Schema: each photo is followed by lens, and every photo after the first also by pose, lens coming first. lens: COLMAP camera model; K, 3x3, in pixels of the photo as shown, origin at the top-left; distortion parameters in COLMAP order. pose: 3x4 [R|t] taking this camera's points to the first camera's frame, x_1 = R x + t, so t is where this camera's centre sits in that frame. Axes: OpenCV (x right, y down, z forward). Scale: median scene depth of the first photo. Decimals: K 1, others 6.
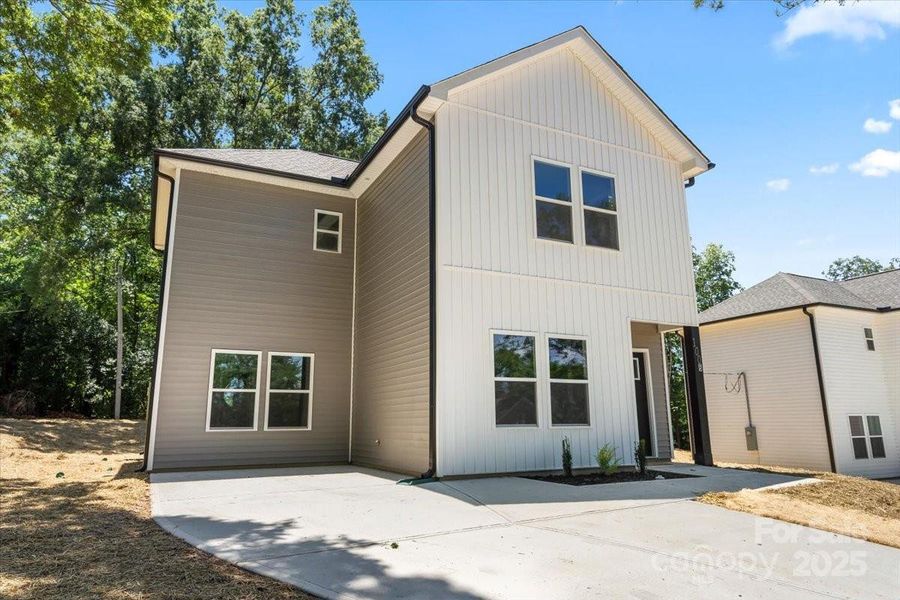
lens RADIAL K [[580.2, 0, 450.0], [0, 580.2, 300.0], [0, 0, 1]] dist [0.028203, -0.000869]
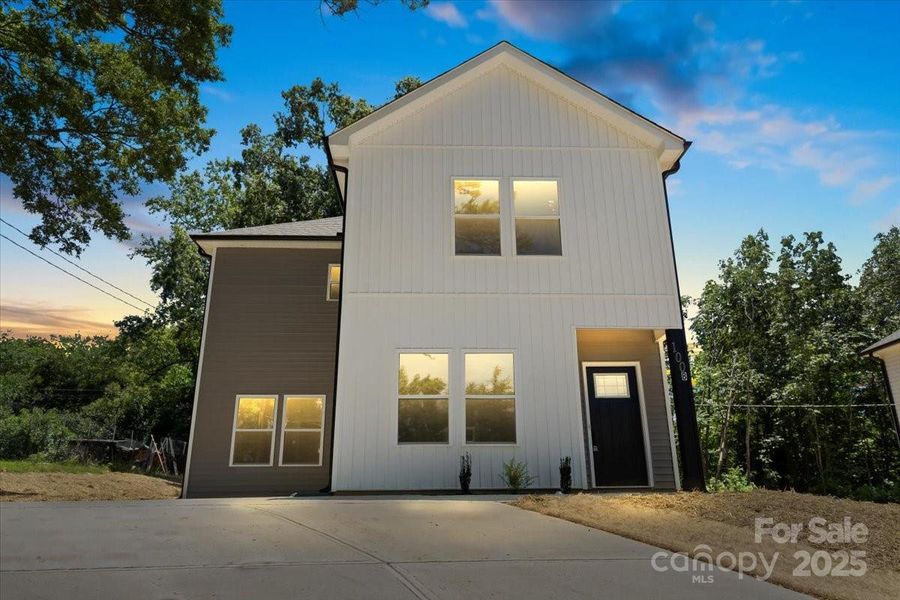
lens RADIAL K [[618.1, 0, 450.0], [0, 618.1, 300.0], [0, 0, 1]] dist [0.001160, -0.000065]
pose [[0.910520, -0.129481, -0.392669, 0.510823], [0.086656, 0.988369, -0.124973, 0.093145], [0.404283, 0.079763, 0.911149, 0.037280]]
